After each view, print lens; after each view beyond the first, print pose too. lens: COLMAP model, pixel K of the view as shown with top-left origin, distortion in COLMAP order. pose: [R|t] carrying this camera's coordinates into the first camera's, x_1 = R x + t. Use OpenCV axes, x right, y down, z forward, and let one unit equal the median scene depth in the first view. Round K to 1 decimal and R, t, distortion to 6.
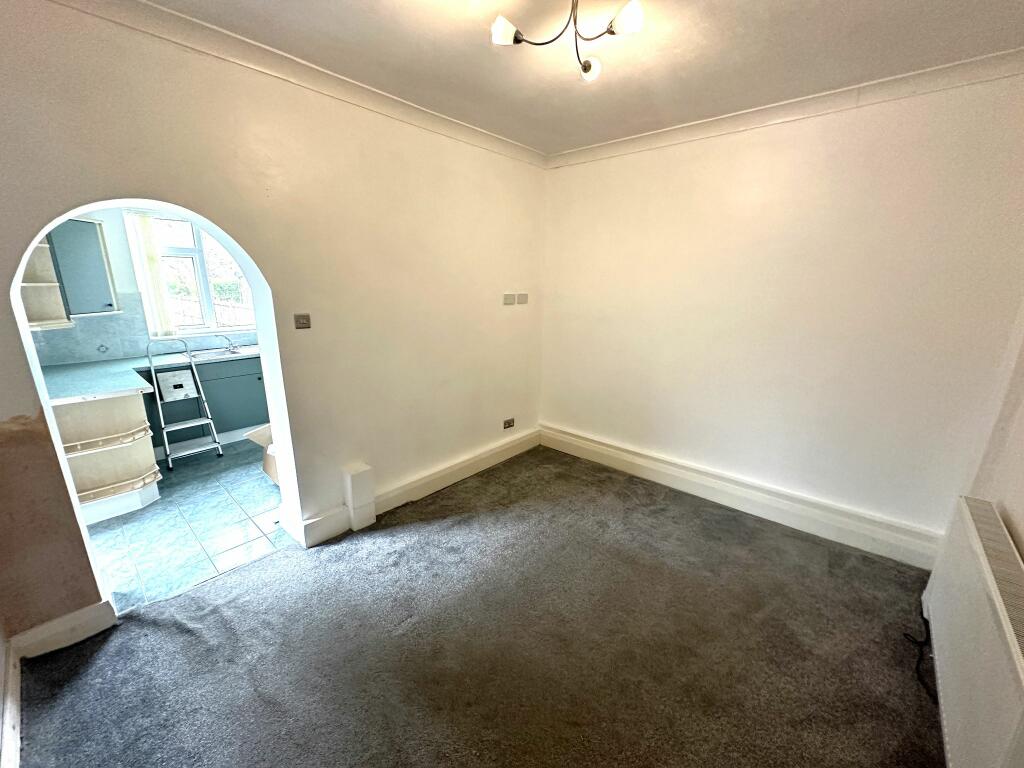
lens RADIAL K [[409.0, 0, 511.6], [0, 409.0, 383.9], [0, 0, 1]] dist [-0.000926, -0.000355]
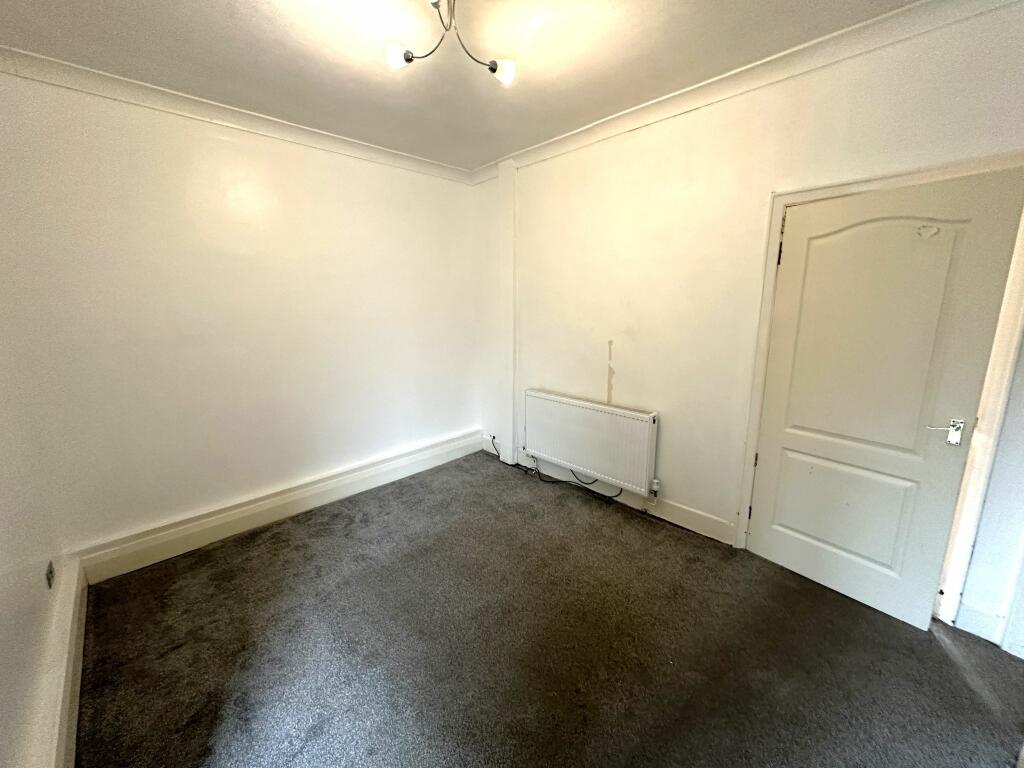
lens RADIAL K [[409.0, 0, 511.6], [0, 409.0, 383.9], [0, 0, 1]] dist [-0.000926, -0.000355]
pose [[0.071215, -0.208267, 0.975476, -0.567628], [0.259387, 0.948180, 0.183502, -0.093963], [-0.963144, 0.239958, 0.121546, 0.516881]]
